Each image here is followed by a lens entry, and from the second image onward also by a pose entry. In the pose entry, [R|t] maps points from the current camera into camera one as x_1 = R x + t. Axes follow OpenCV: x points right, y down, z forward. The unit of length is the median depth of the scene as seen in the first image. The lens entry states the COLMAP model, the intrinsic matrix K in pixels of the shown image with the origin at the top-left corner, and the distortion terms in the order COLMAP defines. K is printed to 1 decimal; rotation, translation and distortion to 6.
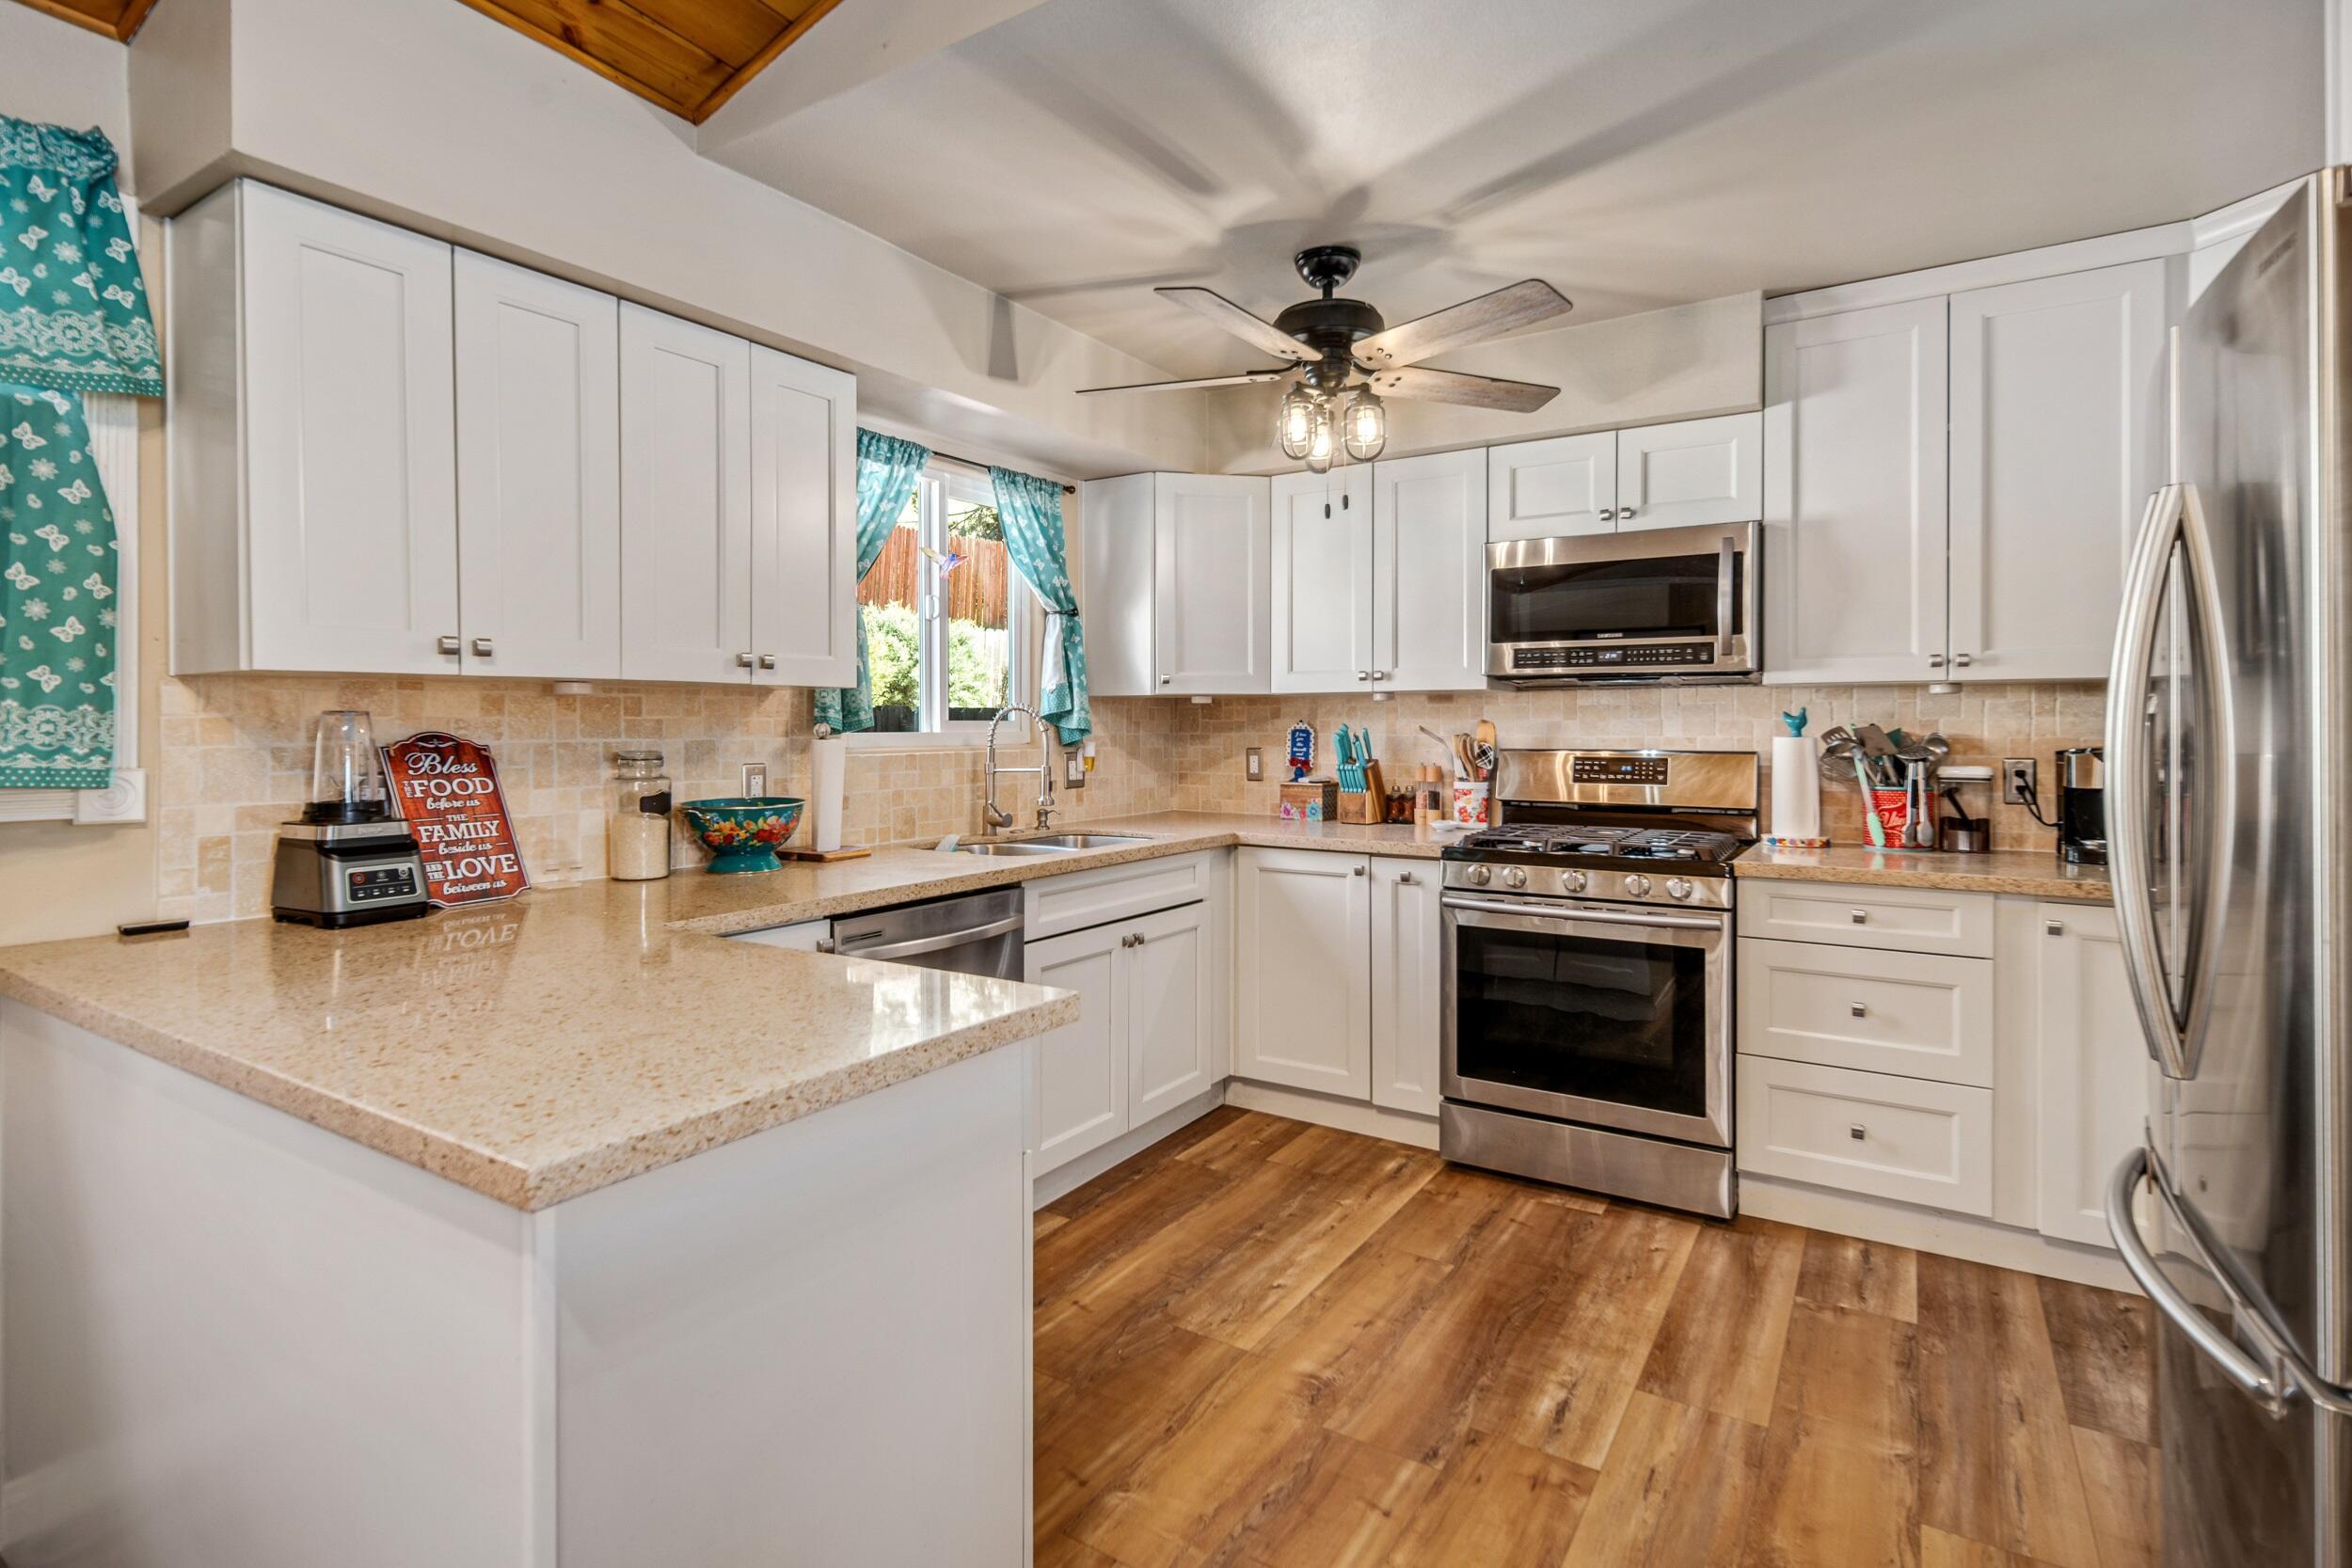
lens RADIAL K [[1153.7, 0, 1171.0], [0, 1153.7, 723.7], [0, 0, 1]] dist [0.000730, -0.000086]
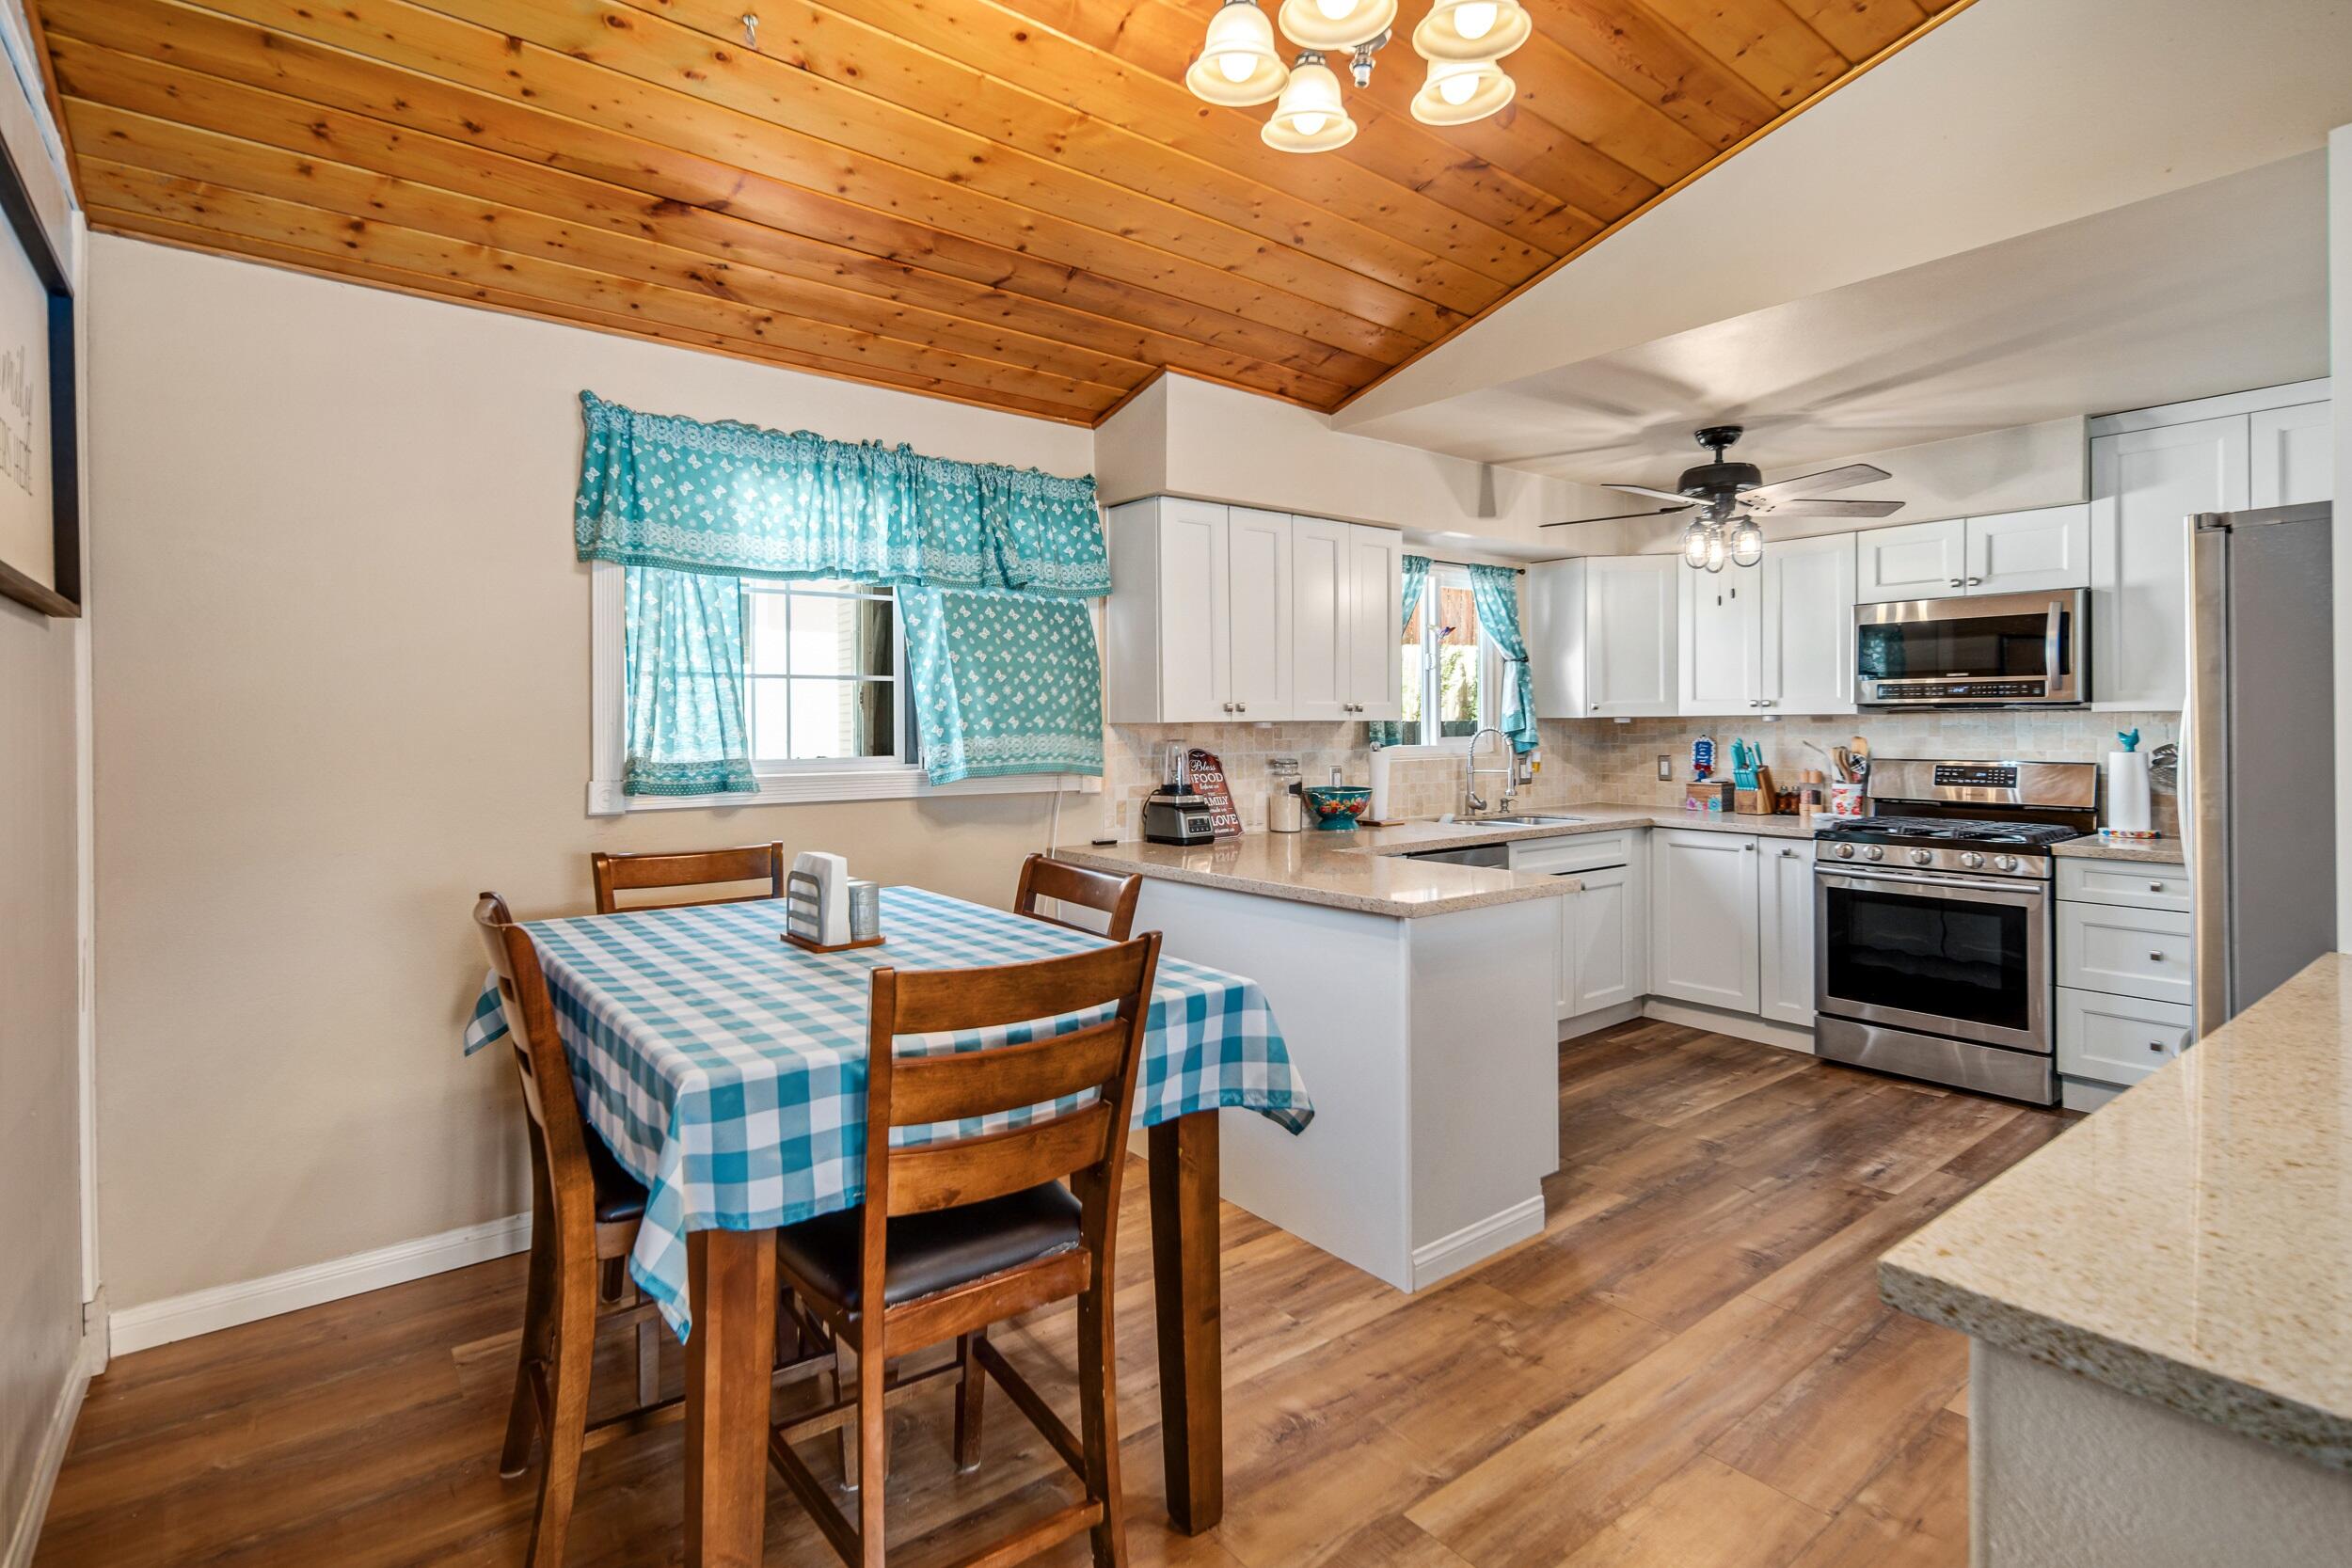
lens RADIAL K [[1146.7, 0, 1159.6], [0, 1146.7, 718.1], [0, 0, 1]] dist [0.003180, 0.000336]
pose [[0.943534, -0.004618, -0.331245, -0.050195], [0.003856, 0.999988, -0.002959, -0.026832], [0.331254, 0.001514, 0.943540, -0.564563]]
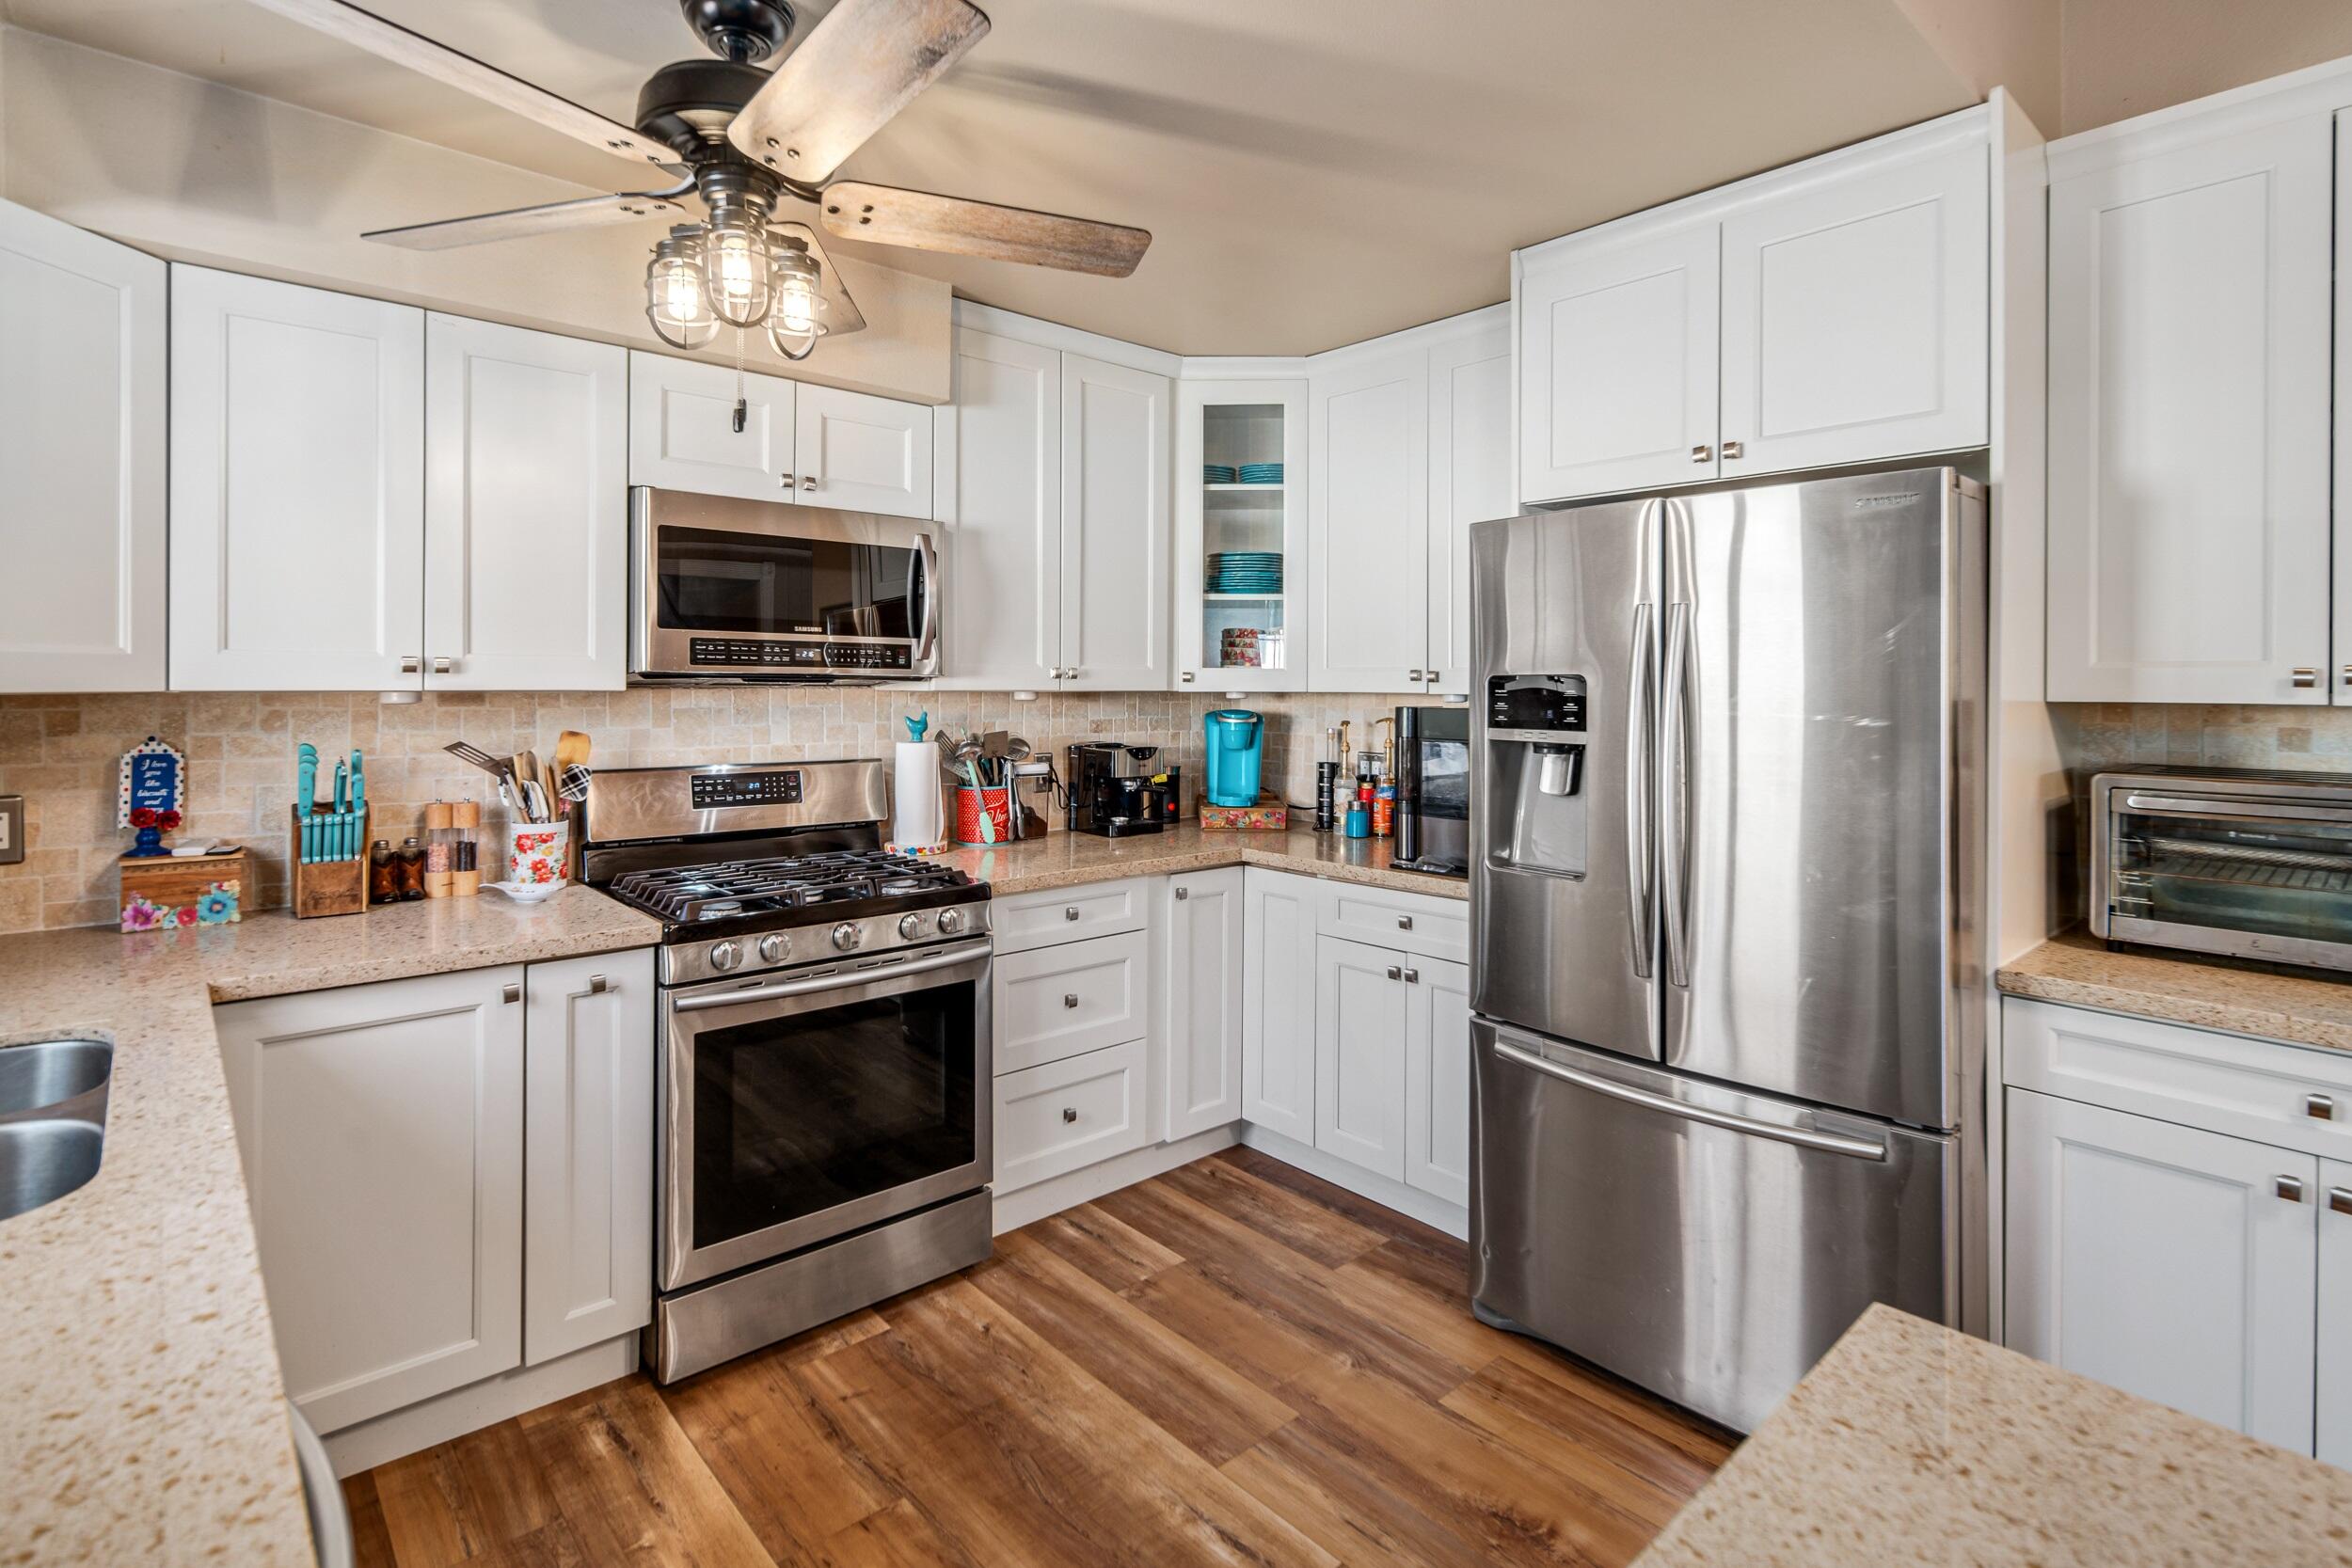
lens RADIAL K [[1129.7, 0, 1172.3], [0, 1129.7, 683.1], [0, 0, 1]] dist [0.002618, 0.000336]
pose [[0.268685, 0.004771, 0.963216, -0.336086], [-0.006951, 0.999971, -0.003015, -0.038193], [-0.963203, -0.005885, 0.268710, 0.540908]]
